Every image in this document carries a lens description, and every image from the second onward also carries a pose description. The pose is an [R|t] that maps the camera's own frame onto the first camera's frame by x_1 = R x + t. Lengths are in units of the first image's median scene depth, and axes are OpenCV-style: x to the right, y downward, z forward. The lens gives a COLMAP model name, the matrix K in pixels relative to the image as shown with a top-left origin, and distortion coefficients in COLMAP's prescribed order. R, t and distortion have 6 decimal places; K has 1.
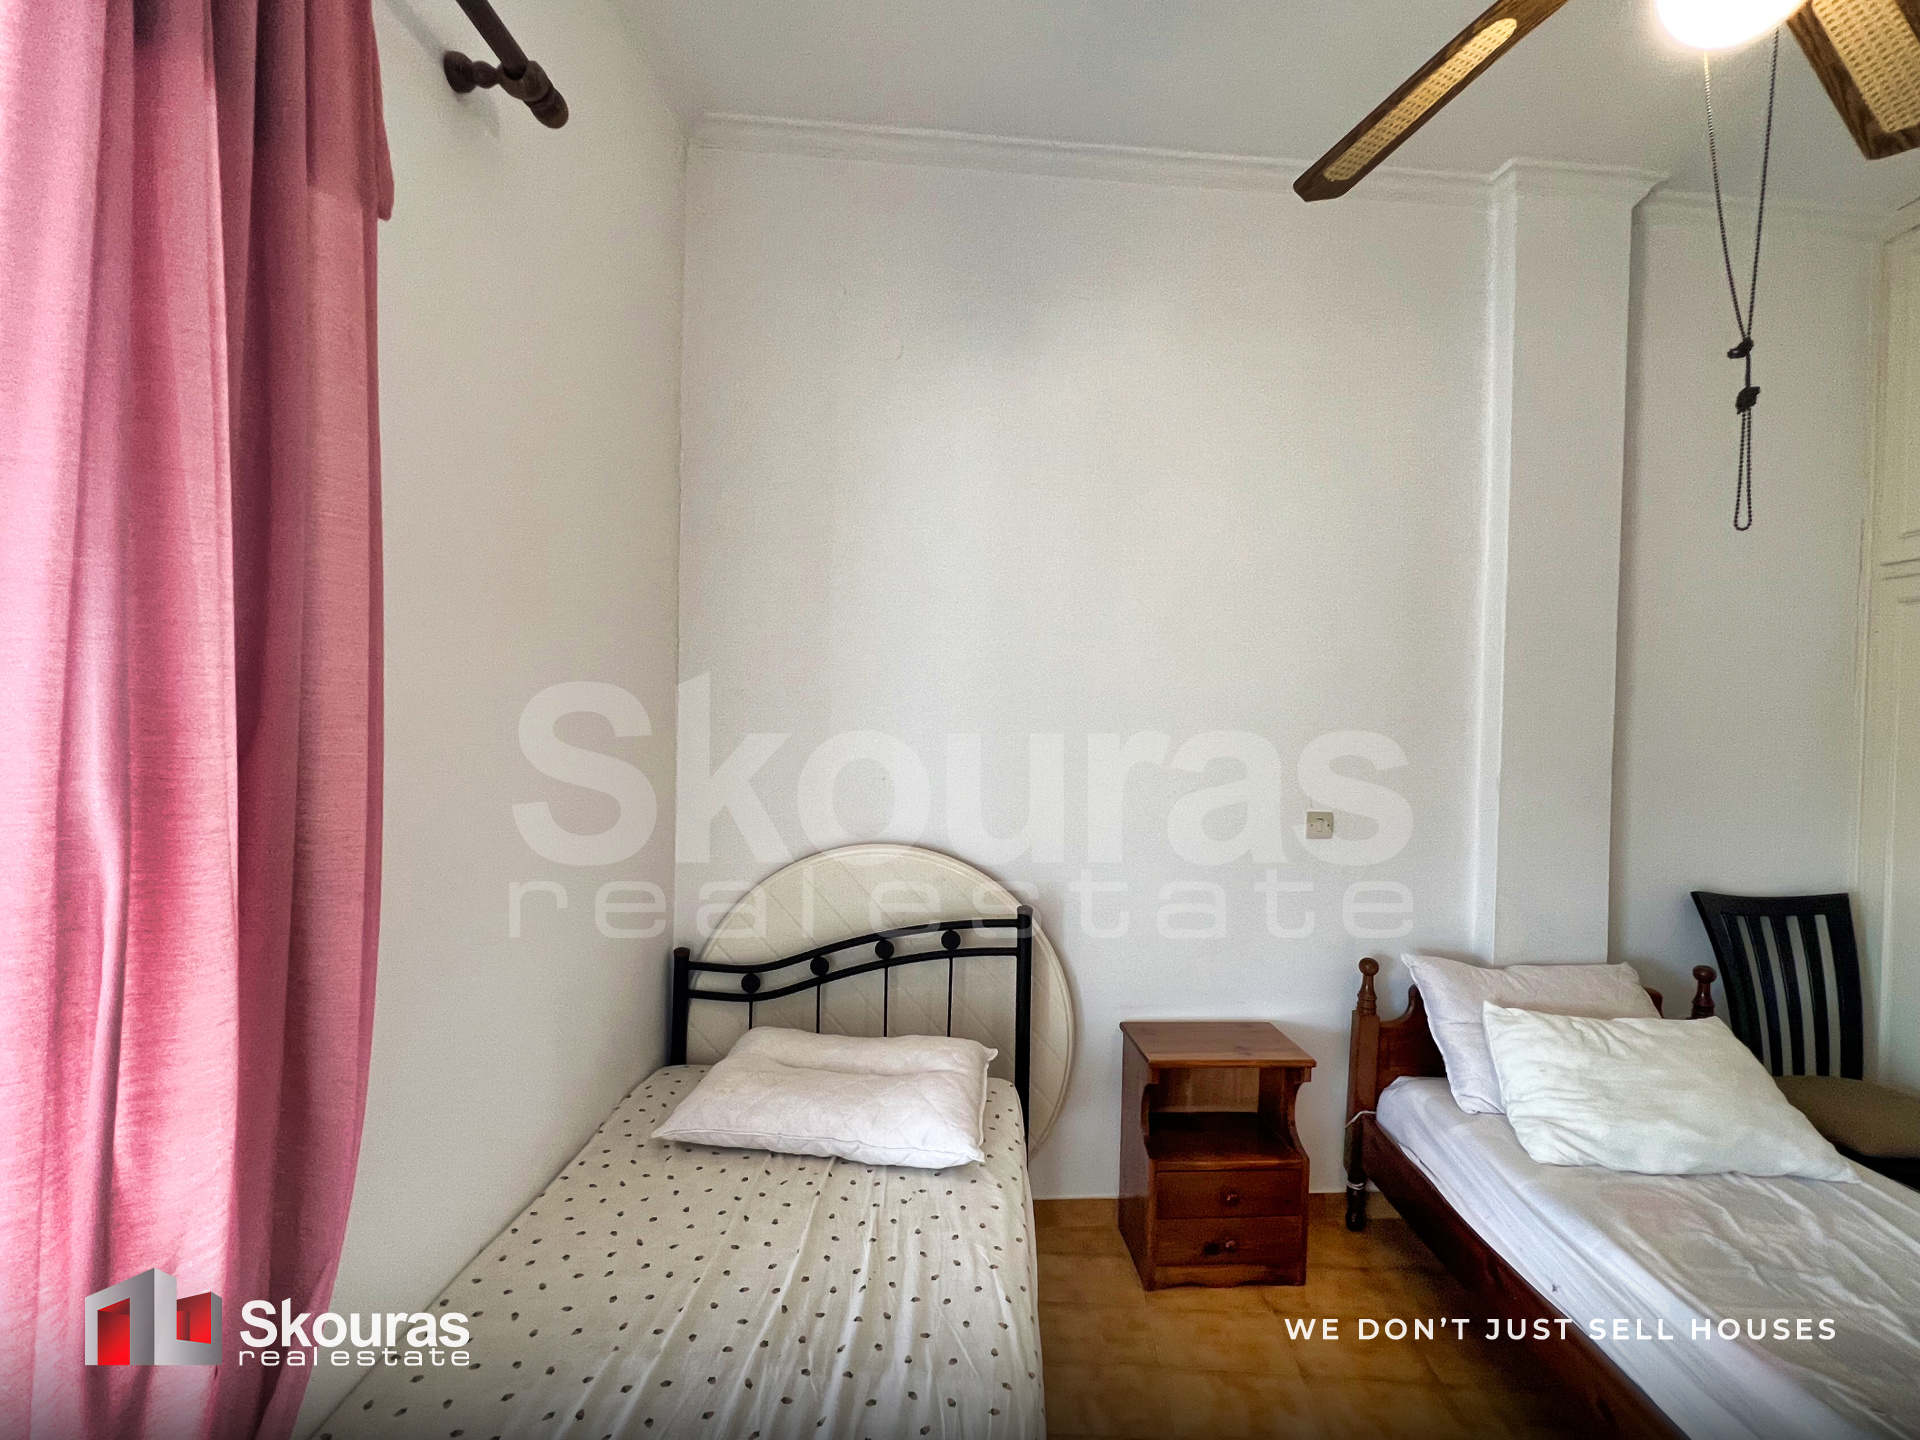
lens RADIAL K [[913.5, 0, 960.0], [0, 913.5, 720.0], [0, 0, 1]] dist [-0.005600, 0.000215]
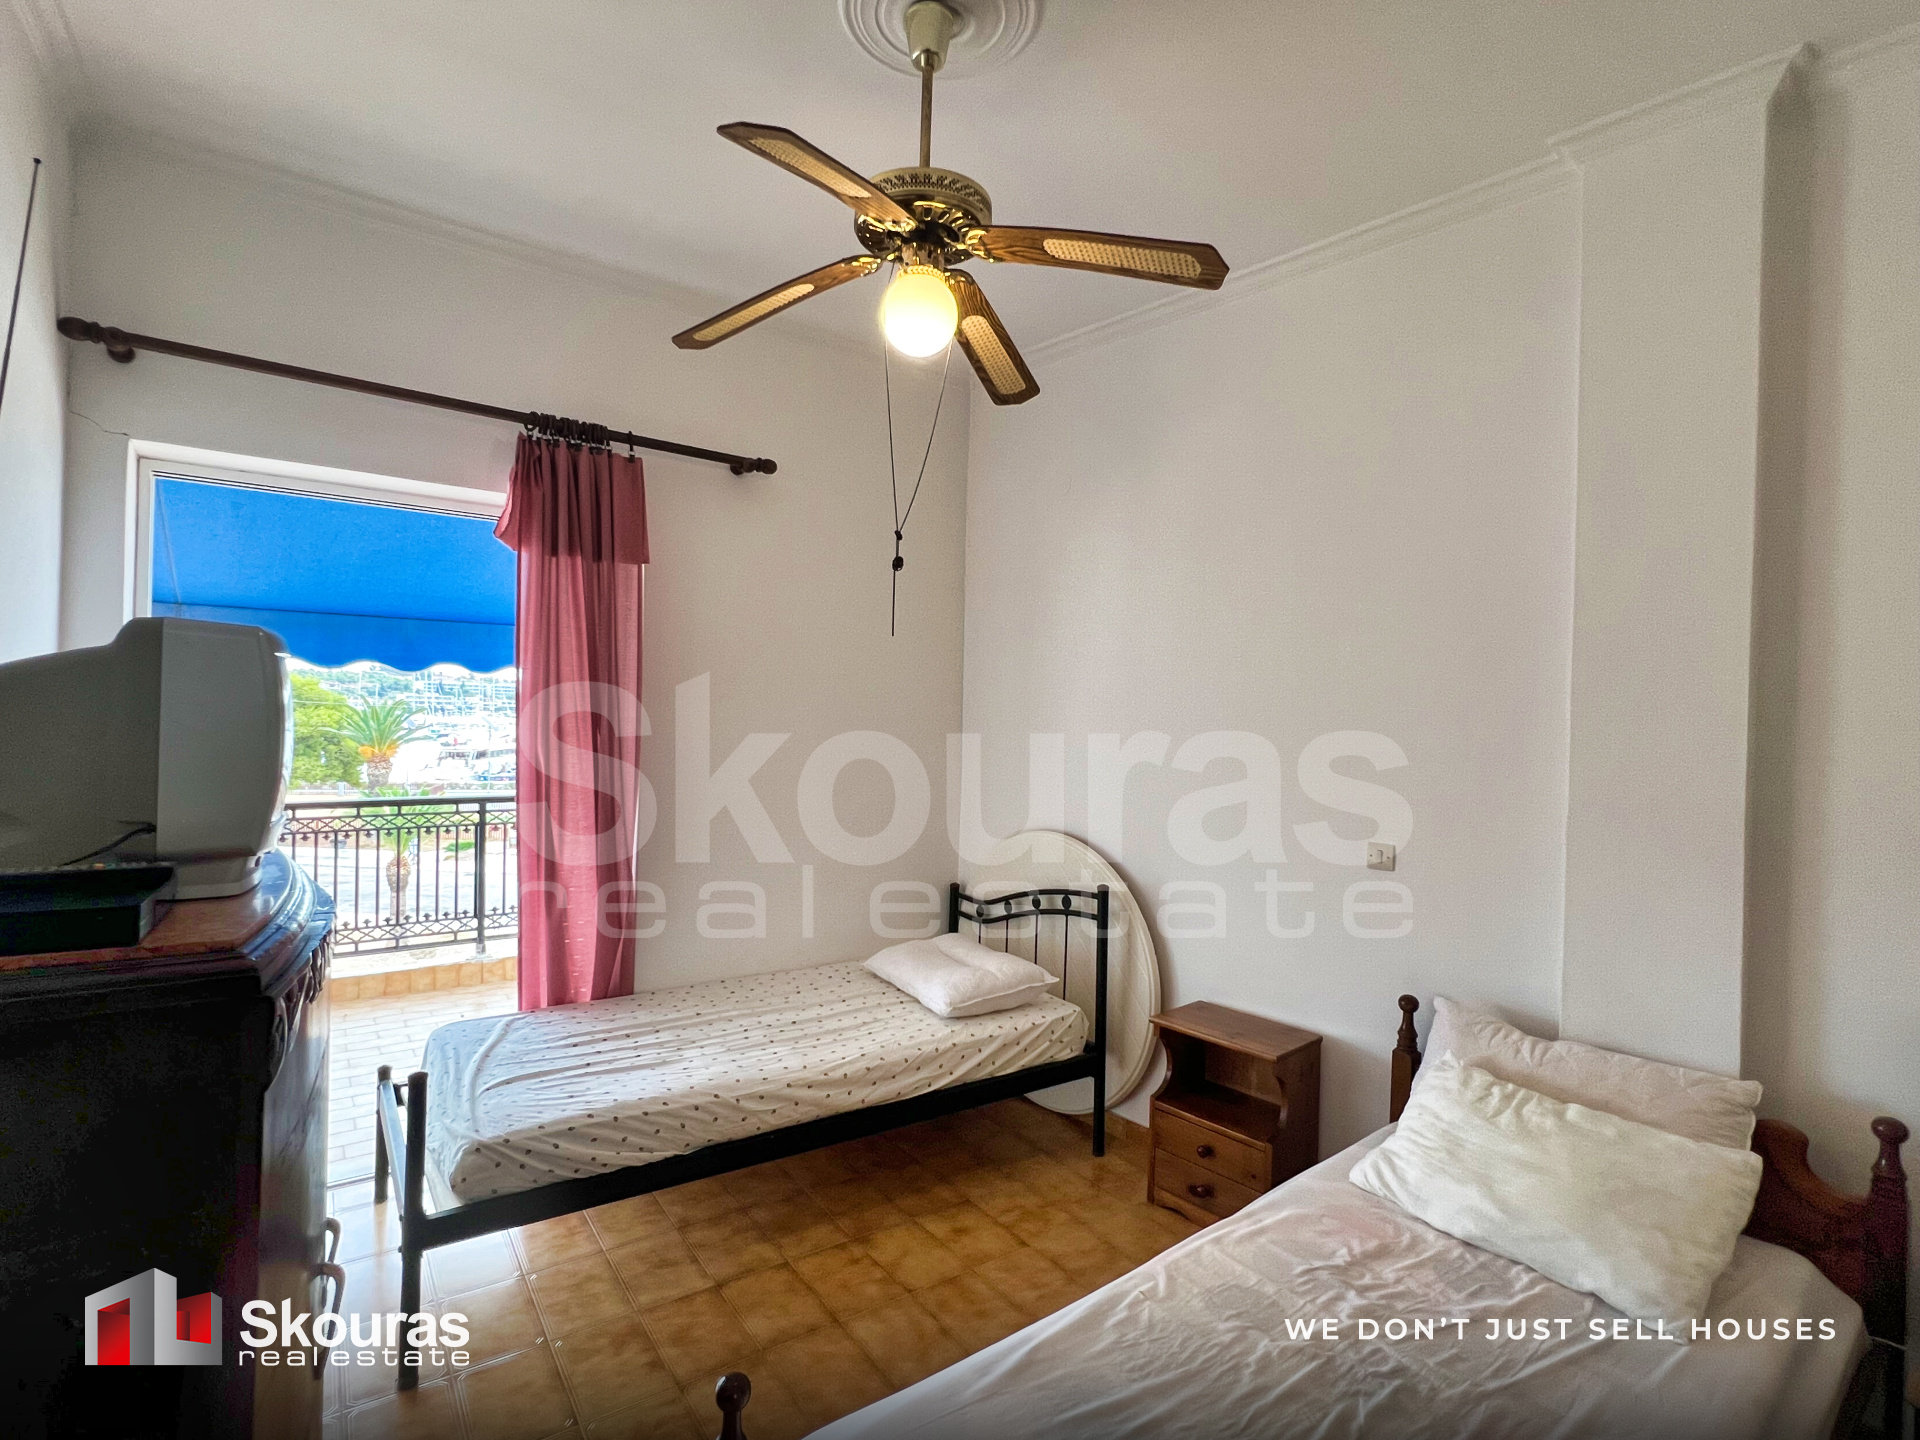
lens RADIAL K [[924.7, 0, 960.0], [0, 924.7, 720.0], [0, 0, 1]] dist [0.002136, 0.000212]
pose [[0.611925, -0.005064, -0.790900, 1.089984], [-0.024319, 0.999386, -0.025215, 0.000029], [0.790542, 0.034664, 0.611426, -0.010167]]
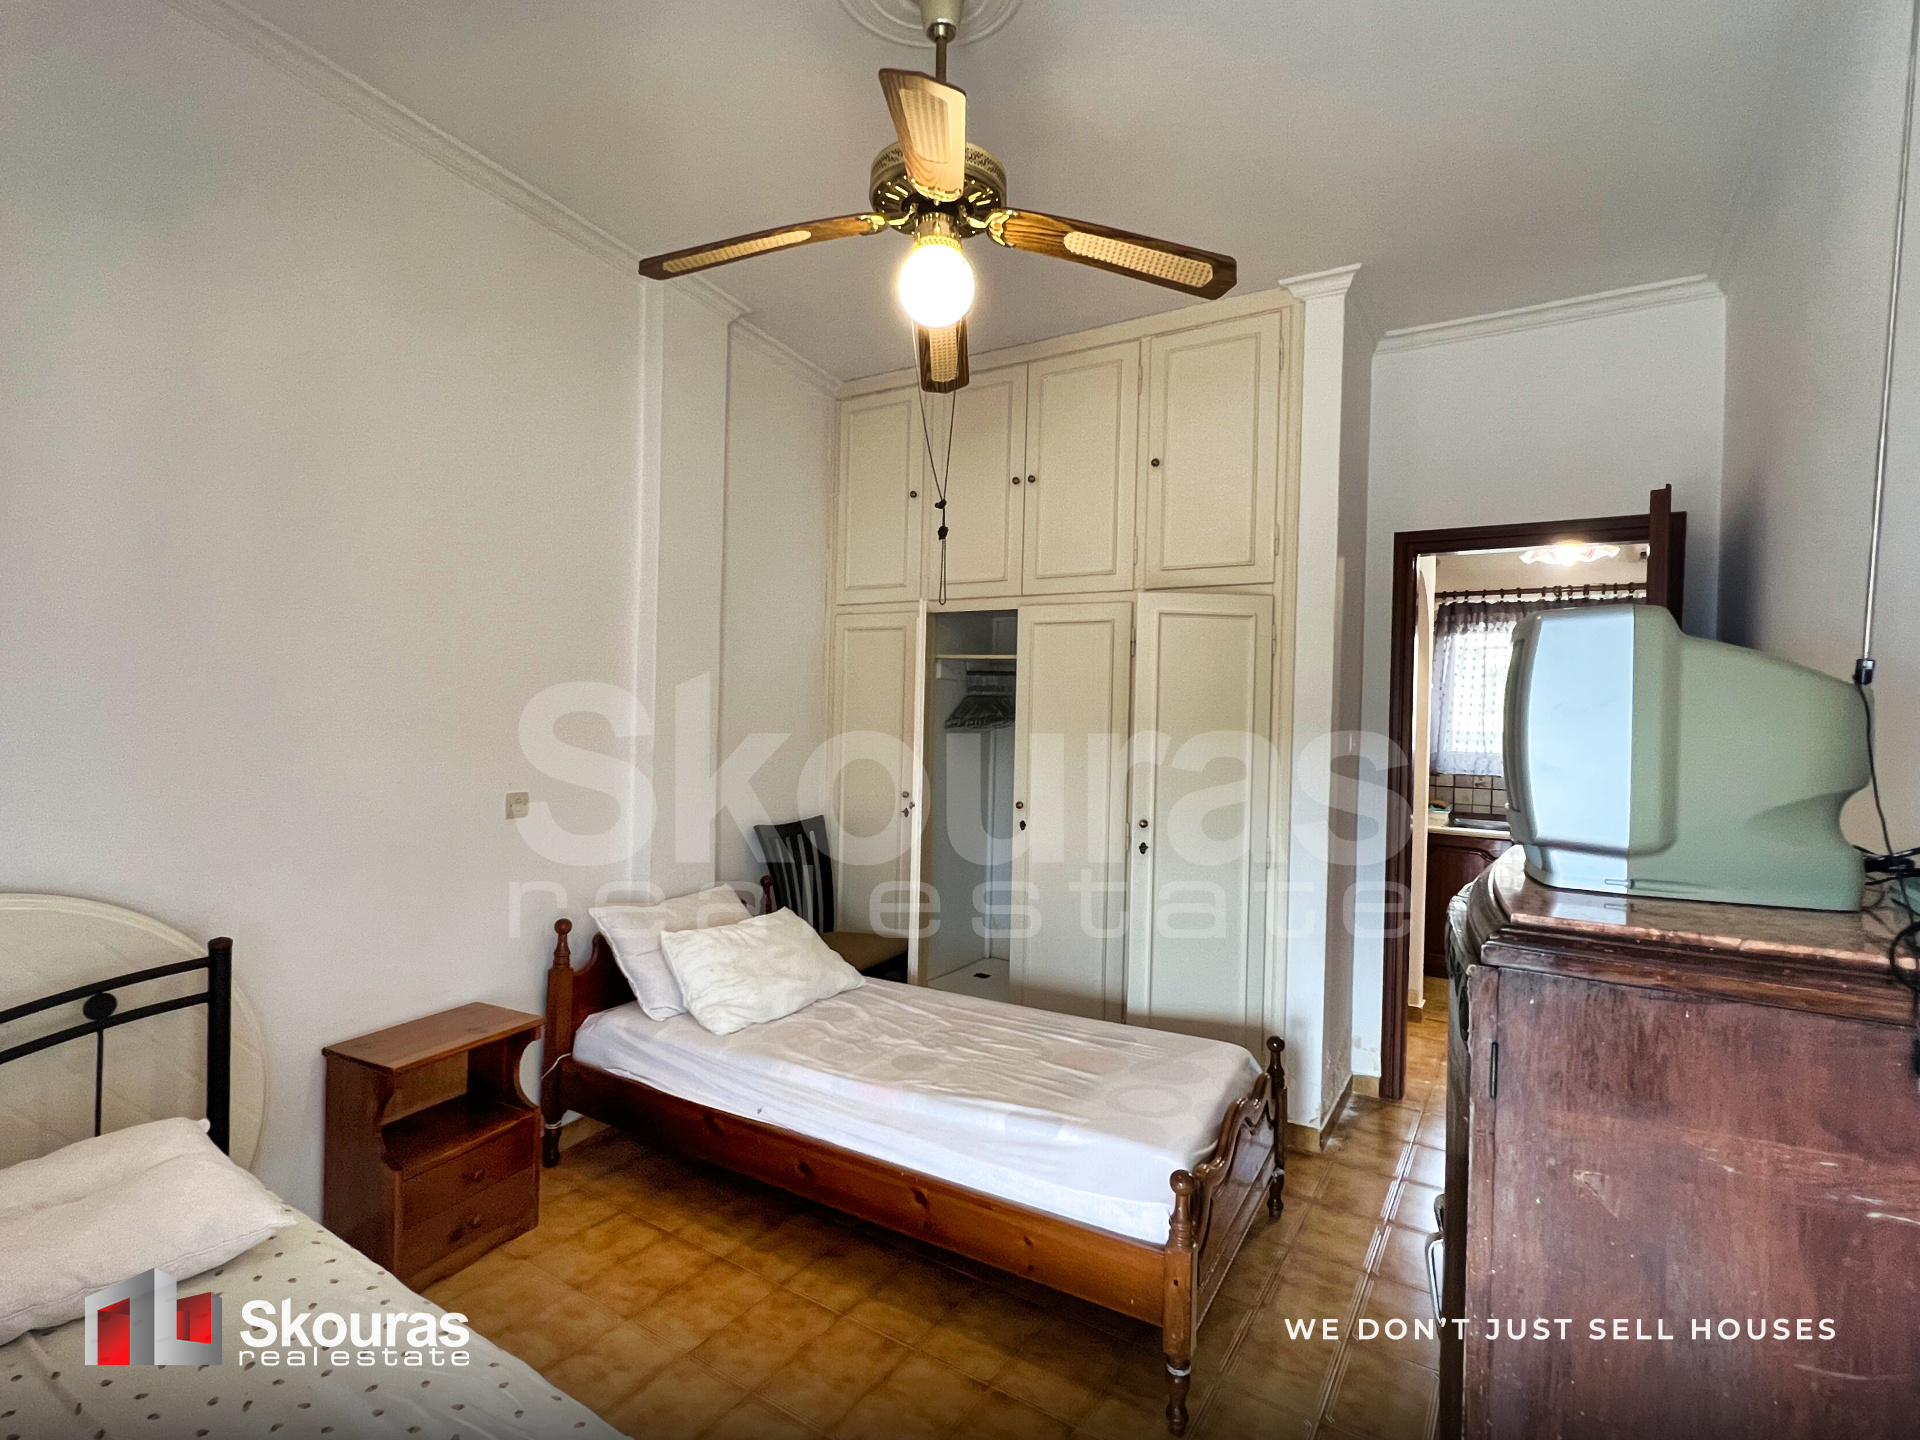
lens RADIAL K [[911.8, 0, 960.0], [0, 911.8, 720.0], [0, 0, 1]] dist [0.001772, -0.000152]
pose [[0.501846, -0.020875, 0.864705, -0.309776], [0.002448, 0.999739, 0.022714, -0.008143], [-0.864953, -0.009282, 0.501766, 0.021958]]
